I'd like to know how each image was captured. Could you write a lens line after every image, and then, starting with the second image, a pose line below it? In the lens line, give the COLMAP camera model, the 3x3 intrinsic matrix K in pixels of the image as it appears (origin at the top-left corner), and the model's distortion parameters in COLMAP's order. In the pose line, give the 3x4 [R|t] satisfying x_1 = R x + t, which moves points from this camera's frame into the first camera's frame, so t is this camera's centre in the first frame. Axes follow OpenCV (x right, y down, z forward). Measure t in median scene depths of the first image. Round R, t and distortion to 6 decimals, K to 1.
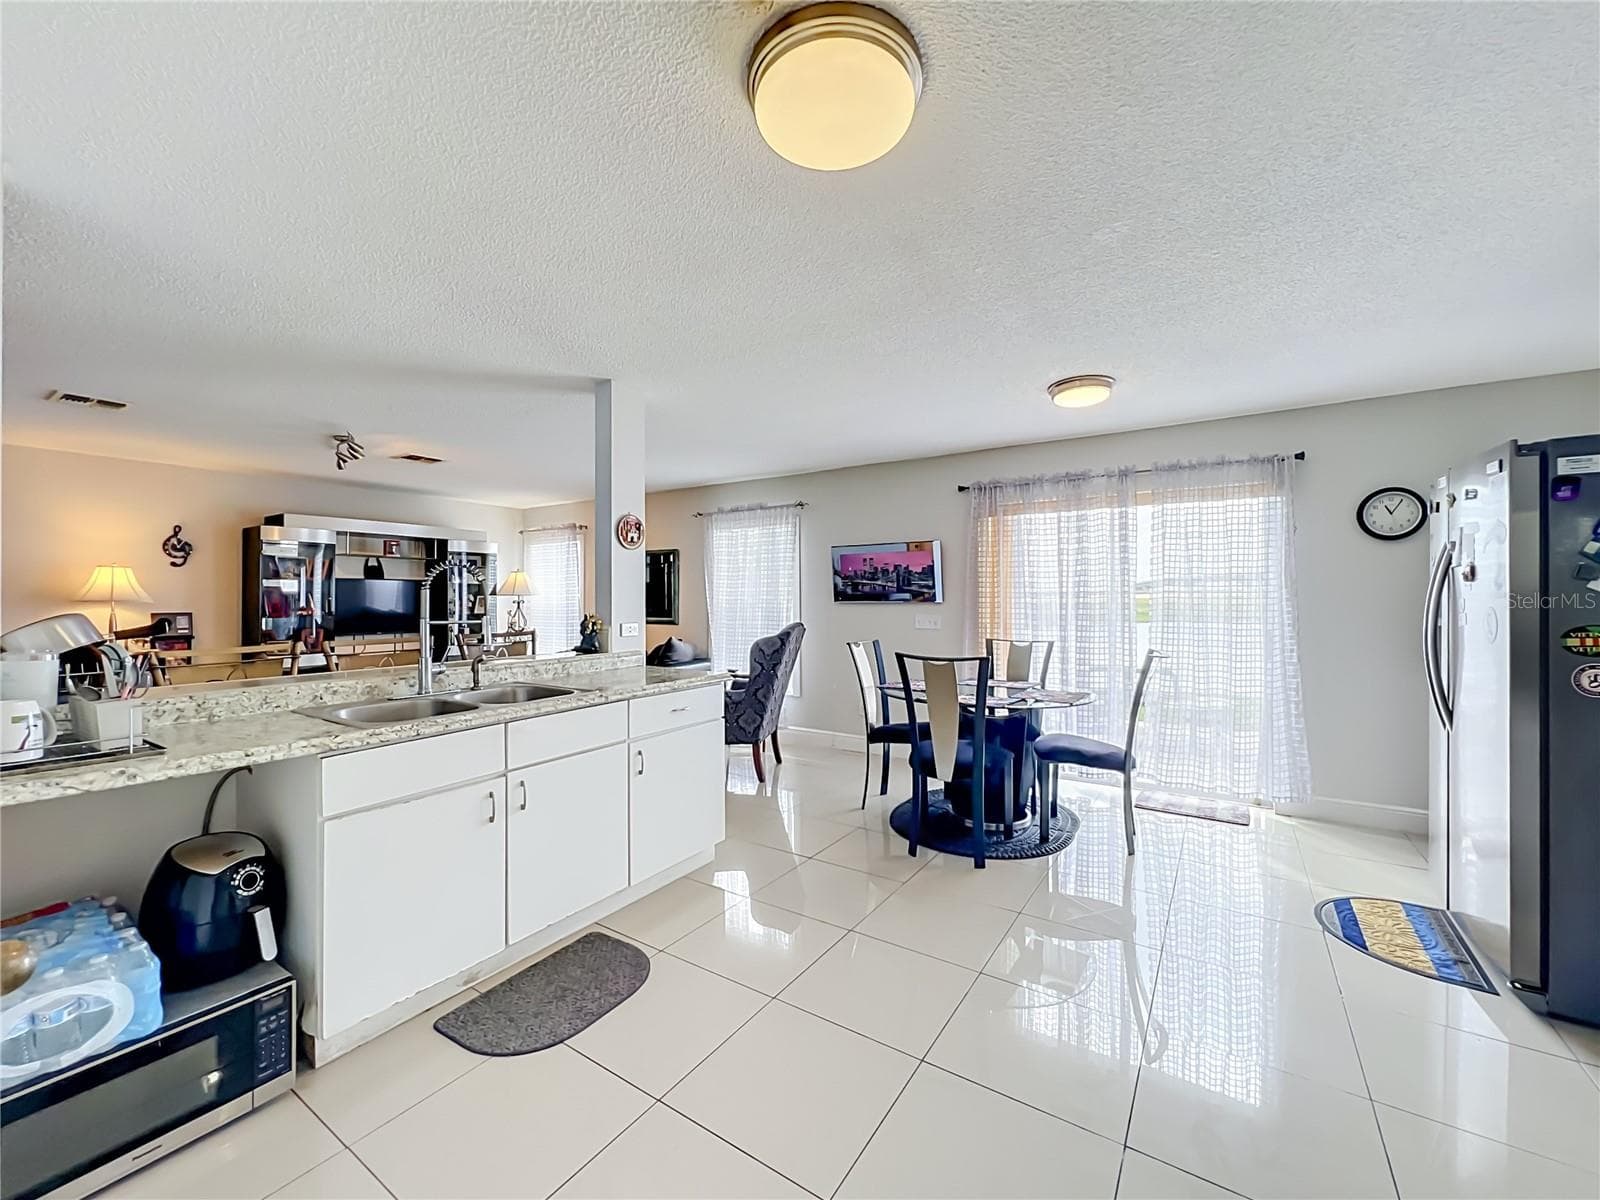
lens RADIAL K [[647.0, 0, 790.6], [0, 647.0, 591.9], [0, 0, 1]] dist [-0.000570, -0.000953]
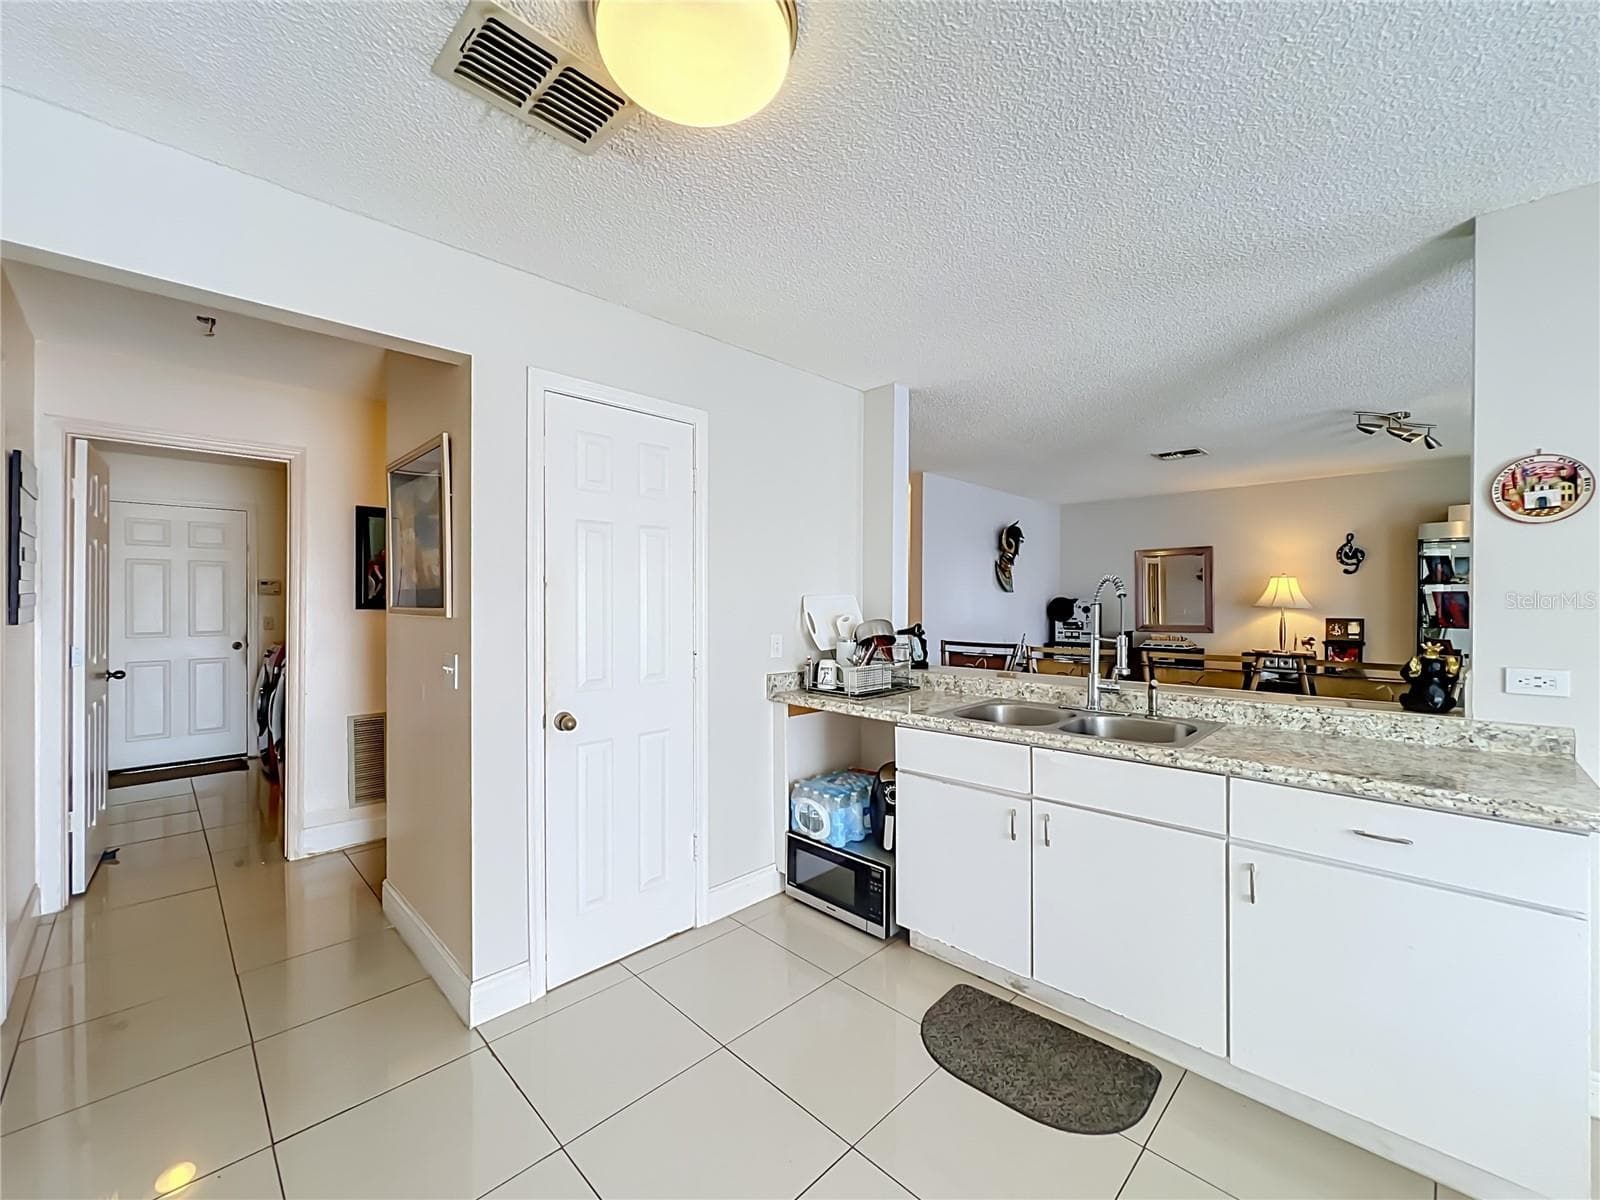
lens RADIAL K [[647.0, 0, 799.5], [0, 647.0, 599.9], [0, 0, 1]] dist [-0.000570, -0.000953]
pose [[-0.189676, 0.003961, -0.981839, 0.439019], [0.009624, 0.999951, 0.002175, -0.015881], [0.981799, -0.009037, -0.189705, 0.653214]]
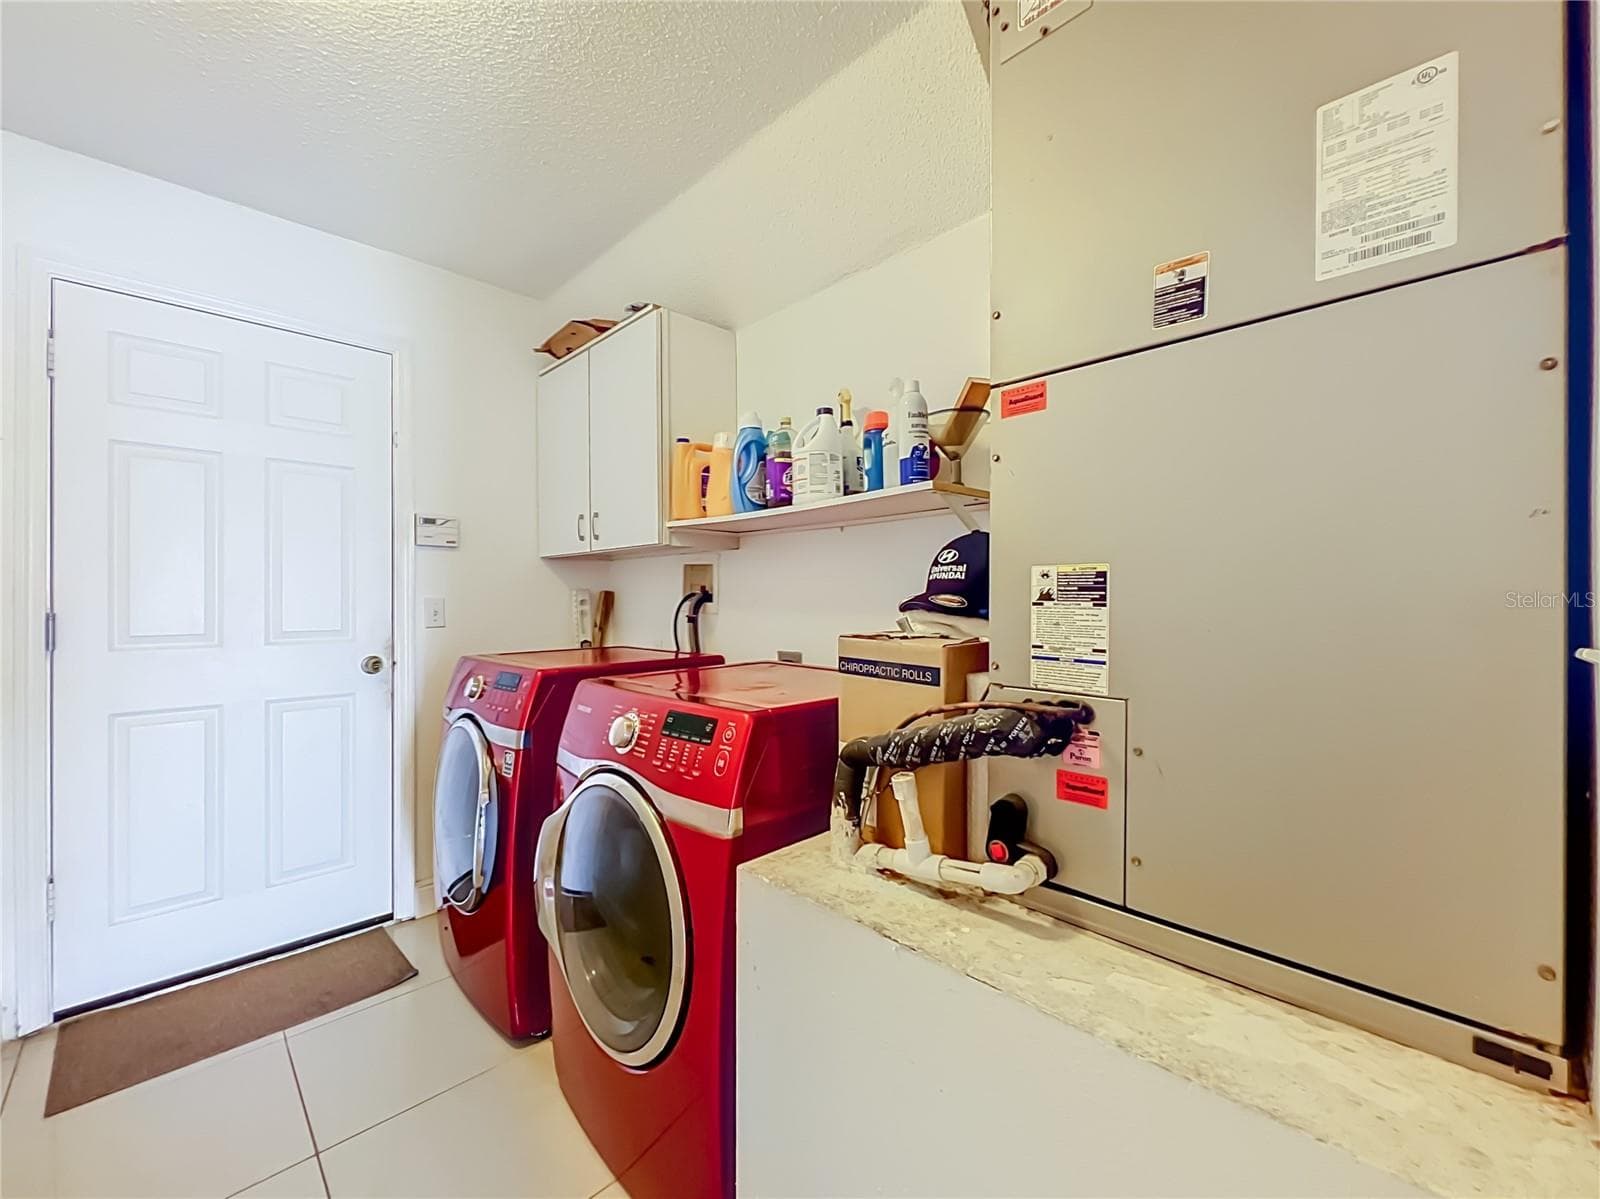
lens RADIAL K [[647.0, 0, 796.2], [0, 647.0, 598.5], [0, 0, 1]] dist [-0.000570, -0.000953]
pose [[-0.229776, 0.000448, -0.973243, 0.207980], [0.012461, 0.999919, -0.002482, -0.003390], [0.973164, -0.012698, -0.229763, 0.318750]]
